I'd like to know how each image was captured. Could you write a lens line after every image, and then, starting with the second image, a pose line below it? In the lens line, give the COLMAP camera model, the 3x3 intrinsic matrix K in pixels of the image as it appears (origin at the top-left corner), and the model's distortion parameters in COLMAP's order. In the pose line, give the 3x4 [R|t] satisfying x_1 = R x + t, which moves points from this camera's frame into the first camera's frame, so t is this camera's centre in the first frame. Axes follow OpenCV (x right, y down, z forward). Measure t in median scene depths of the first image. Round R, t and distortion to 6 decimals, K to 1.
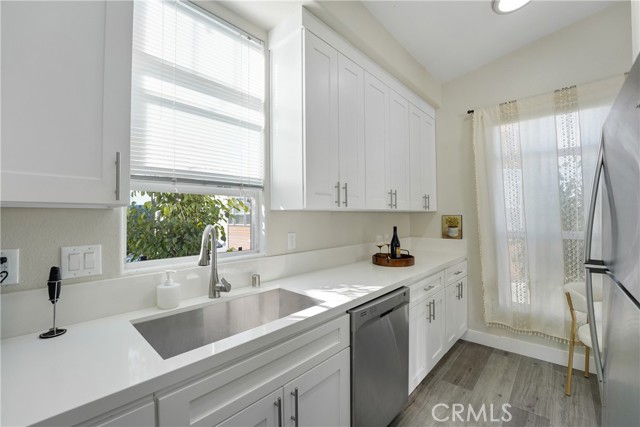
lens RADIAL K [[264.8, 0, 321.4], [0, 264.8, 214.0], [0, 0, 1]] dist [-0.023449, 0.000033]
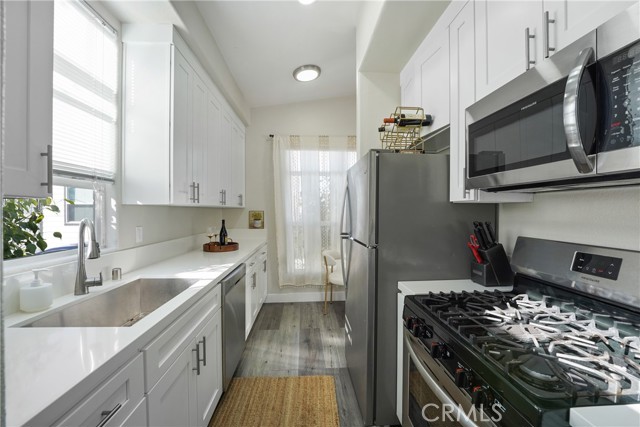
lens RADIAL K [[264.8, 0, 316.6], [0, 264.8, 211.7], [0, 0, 1]] dist [-0.023449, 0.000033]
pose [[0.699102, 0.009142, 0.714964, -0.374461], [-0.017570, 0.999836, 0.004395, -0.003219], [-0.714806, -0.015635, 0.699148, -0.210018]]
